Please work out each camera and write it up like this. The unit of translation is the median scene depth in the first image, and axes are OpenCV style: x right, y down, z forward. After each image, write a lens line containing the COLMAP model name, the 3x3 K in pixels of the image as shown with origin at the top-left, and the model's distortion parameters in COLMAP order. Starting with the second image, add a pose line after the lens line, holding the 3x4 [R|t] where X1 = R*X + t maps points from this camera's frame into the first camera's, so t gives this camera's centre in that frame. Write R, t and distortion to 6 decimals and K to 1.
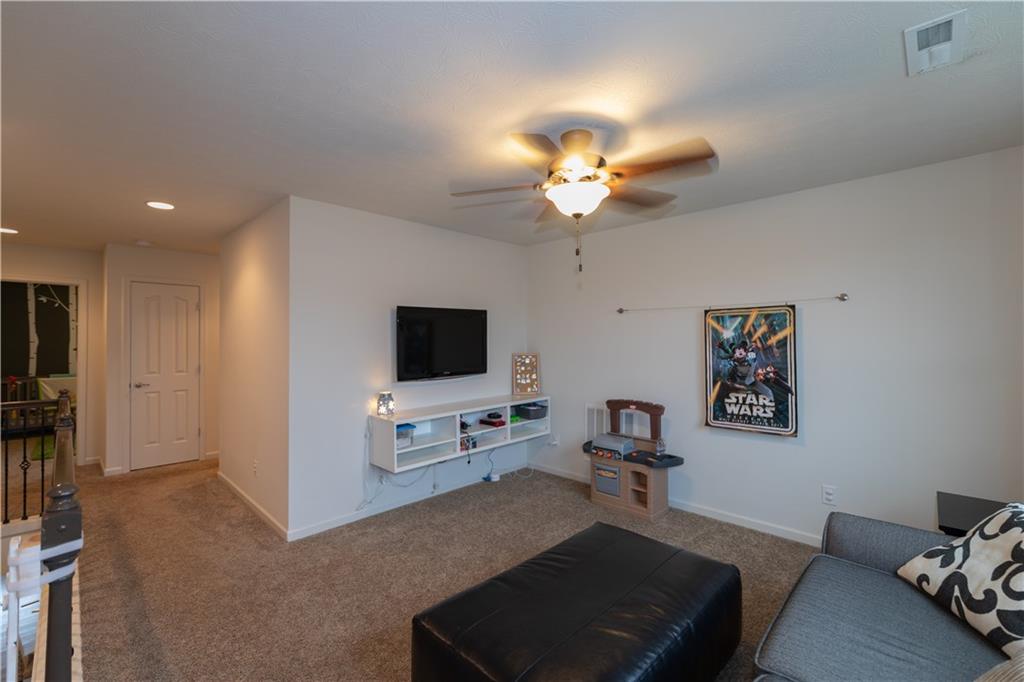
lens RADIAL K [[436.6, 0, 513.6], [0, 436.6, 335.1], [0, 0, 1]] dist [-0.001048, -0.000191]
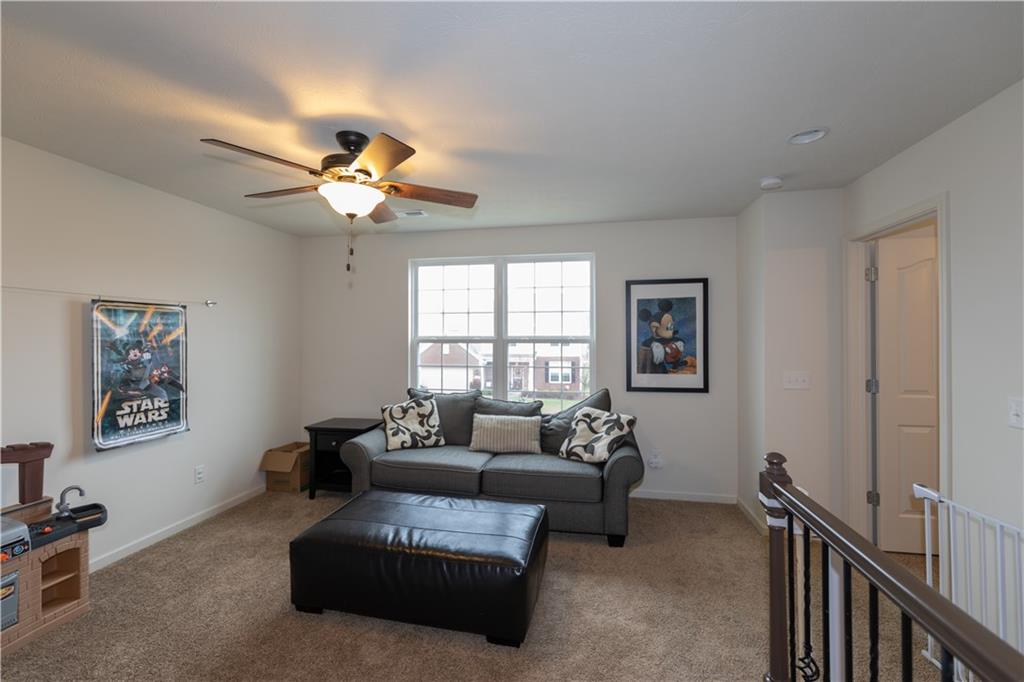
lens RADIAL K [[436.6, 0, 513.6], [0, 436.6, 335.1], [0, 0, 1]] dist [-0.001048, -0.000191]
pose [[-0.548483, 0.009205, 0.836111, -0.625500], [-0.007398, 0.999847, -0.015860, 0.011535], [-0.836129, -0.014884, -0.548331, 0.856440]]
